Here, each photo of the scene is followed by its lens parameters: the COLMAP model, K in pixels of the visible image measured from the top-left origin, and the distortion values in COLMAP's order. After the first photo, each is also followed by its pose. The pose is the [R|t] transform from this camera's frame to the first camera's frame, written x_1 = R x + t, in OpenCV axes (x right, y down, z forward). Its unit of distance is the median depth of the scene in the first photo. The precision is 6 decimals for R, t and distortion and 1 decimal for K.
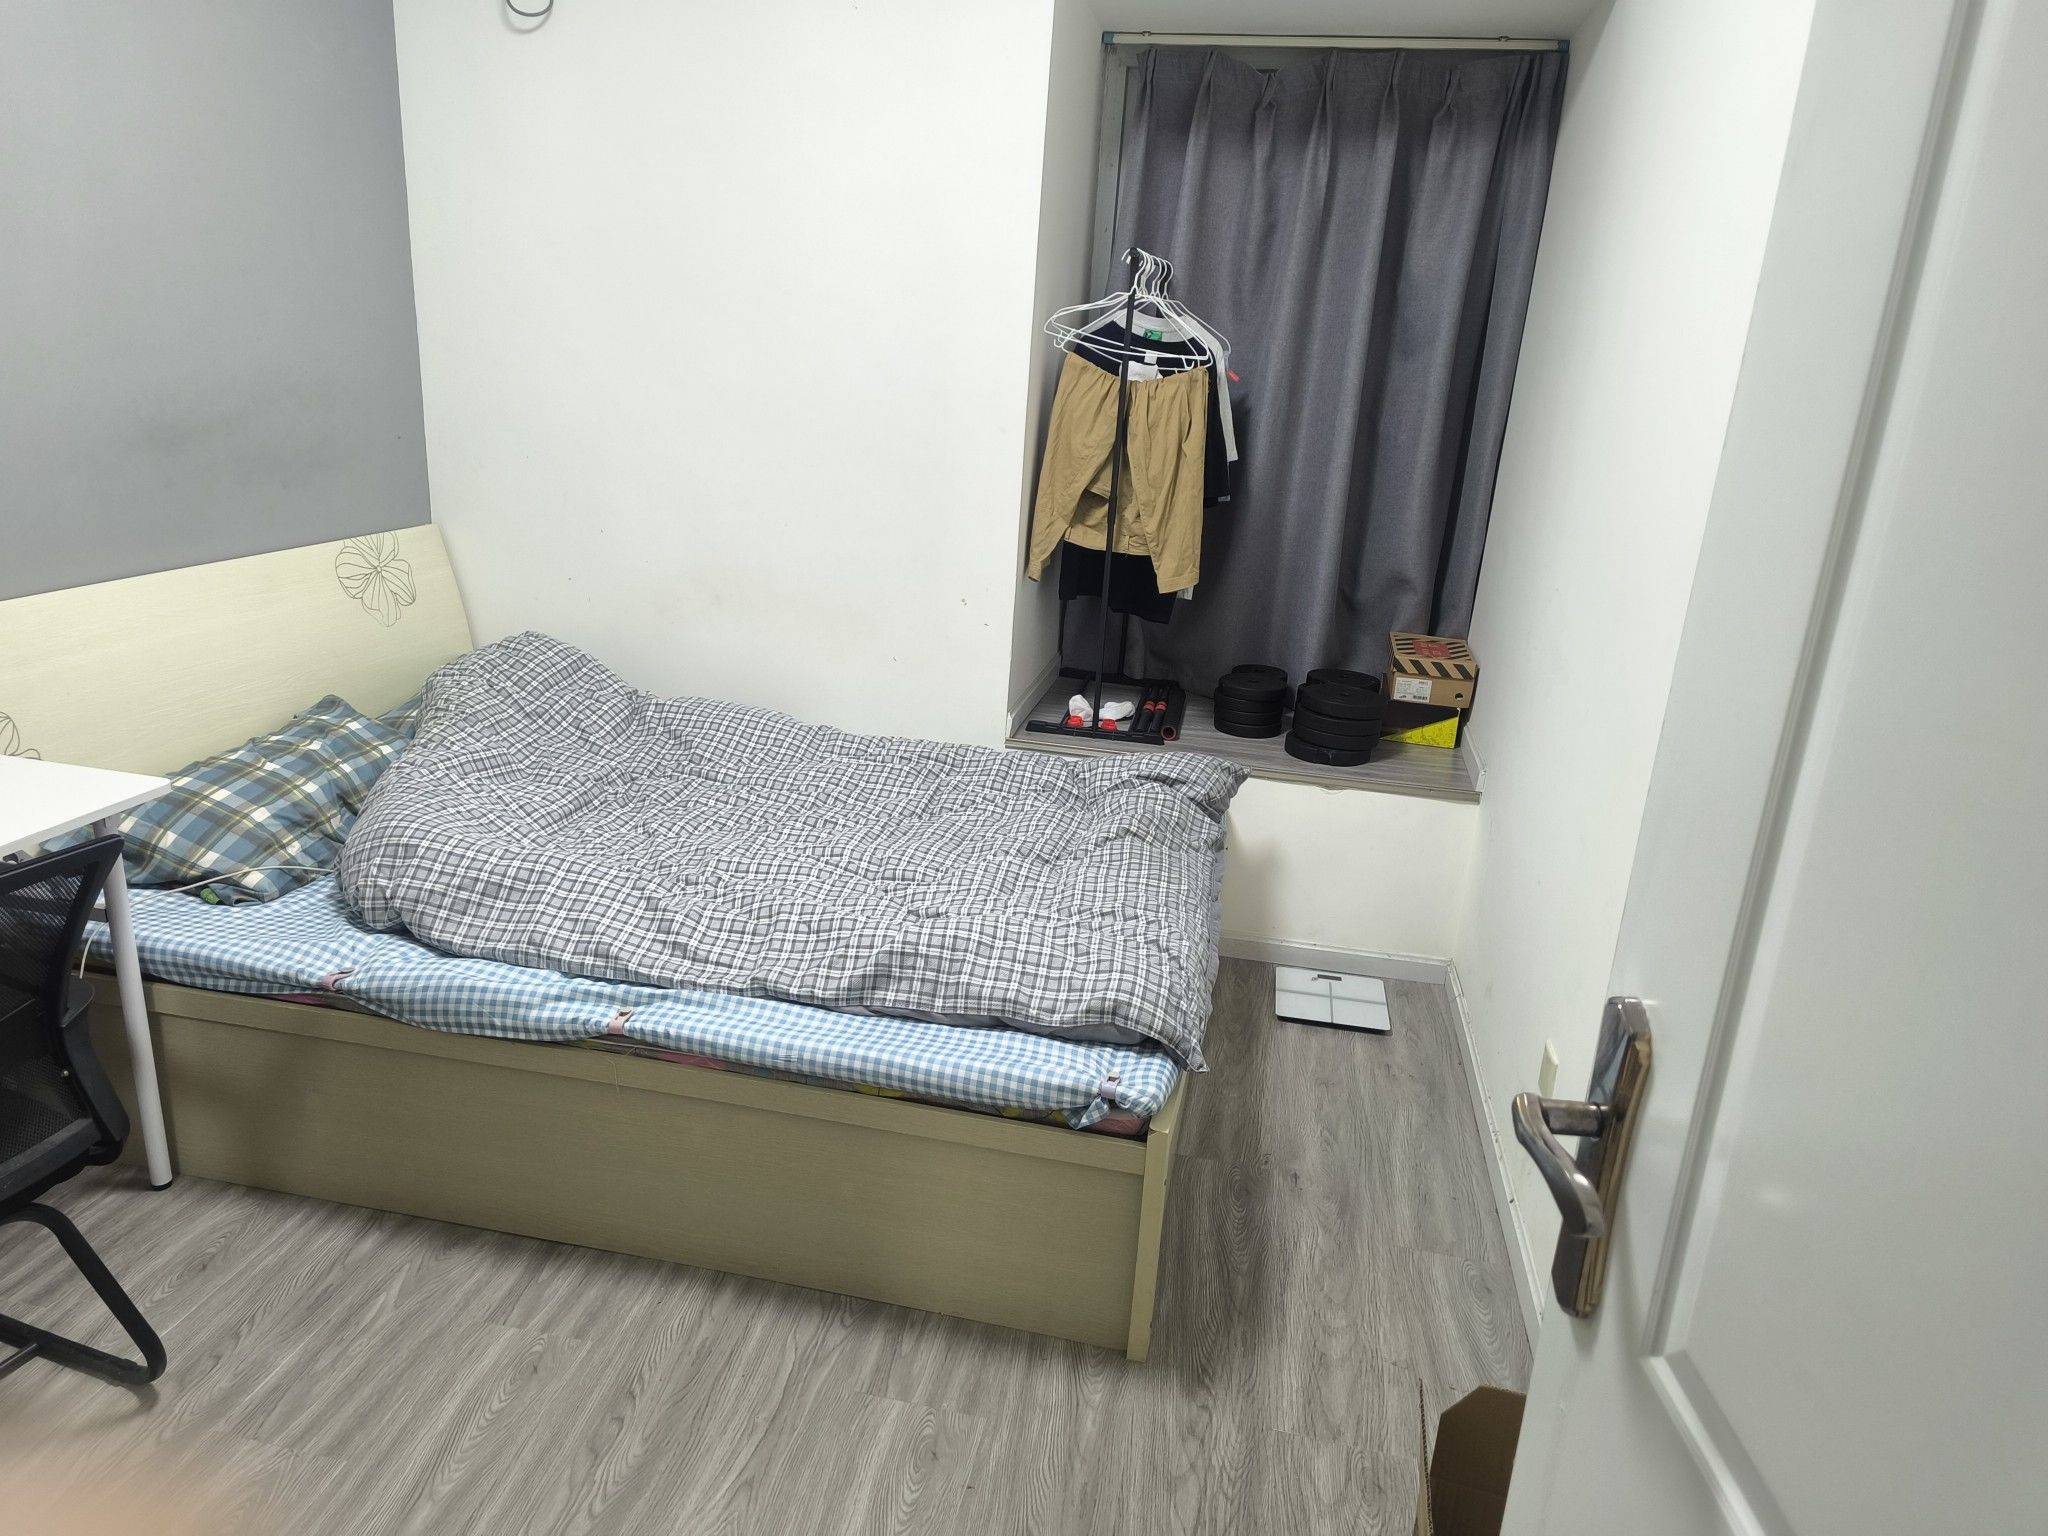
lens RADIAL K [[1359.0, 0, 1012.2], [0, 1359.0, 756.9], [0, 0, 1]] dist [0.098669, -0.083016]
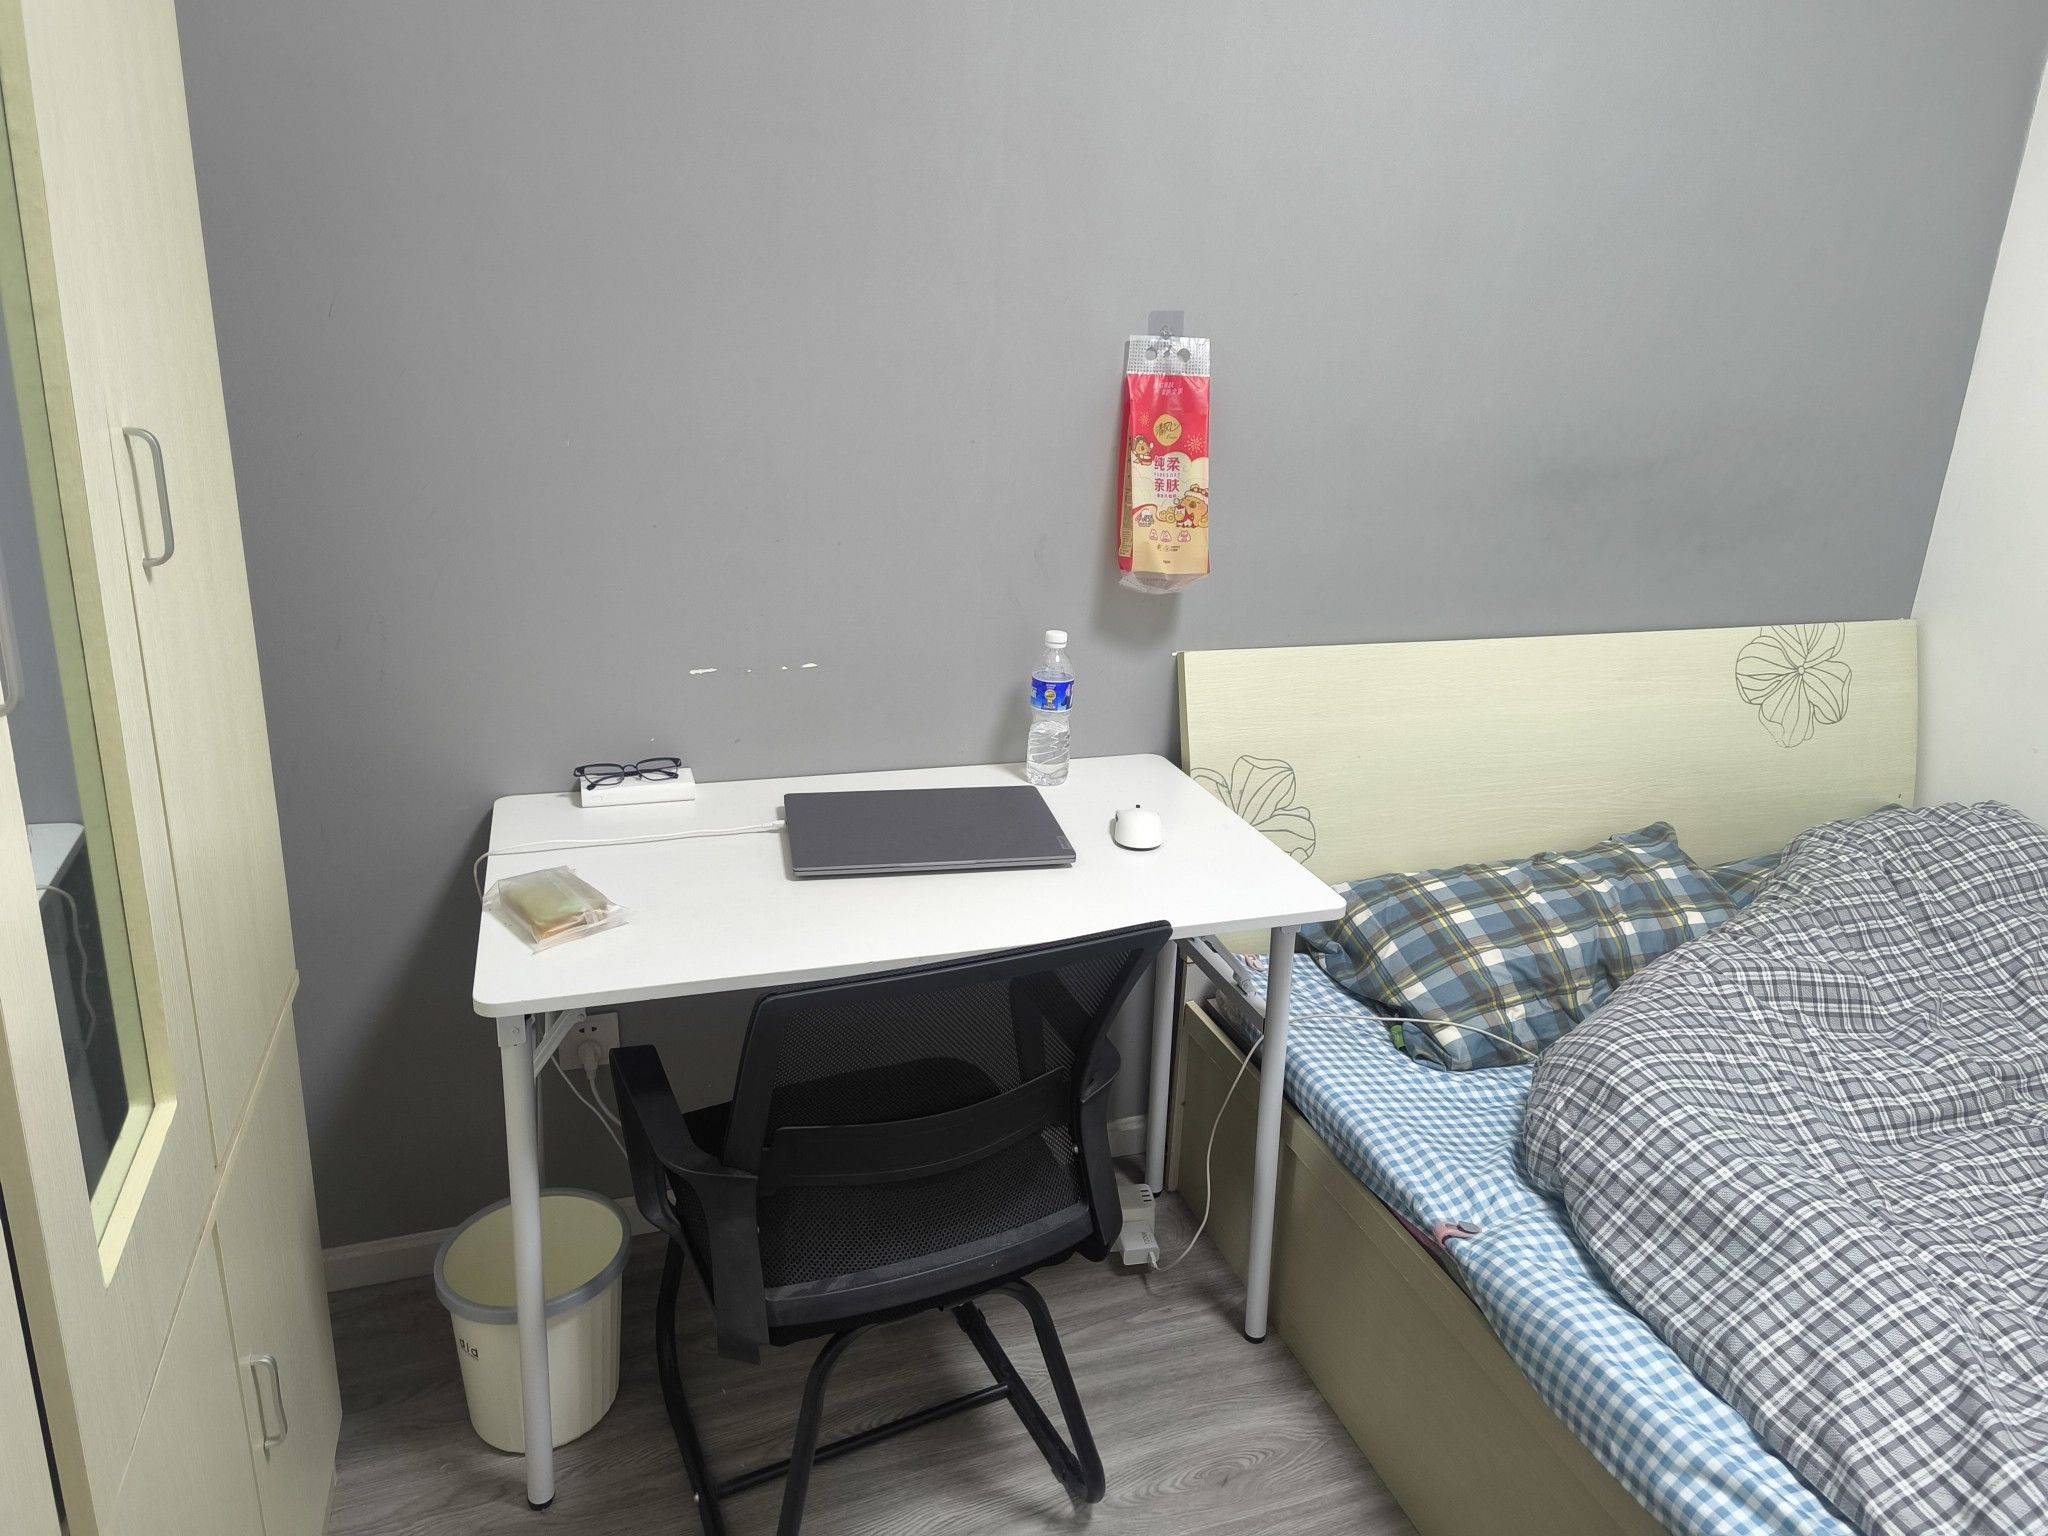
lens RADIAL K [[1359.0, 0, 1012.2], [0, 1359.0, 756.9], [0, 0, 1]] dist [0.098669, -0.083016]
pose [[0.506278, 0.231867, -0.830614, -0.057475], [-0.256568, 0.960060, 0.111618, -0.089046], [0.823320, 0.156599, 0.545547, 0.343217]]
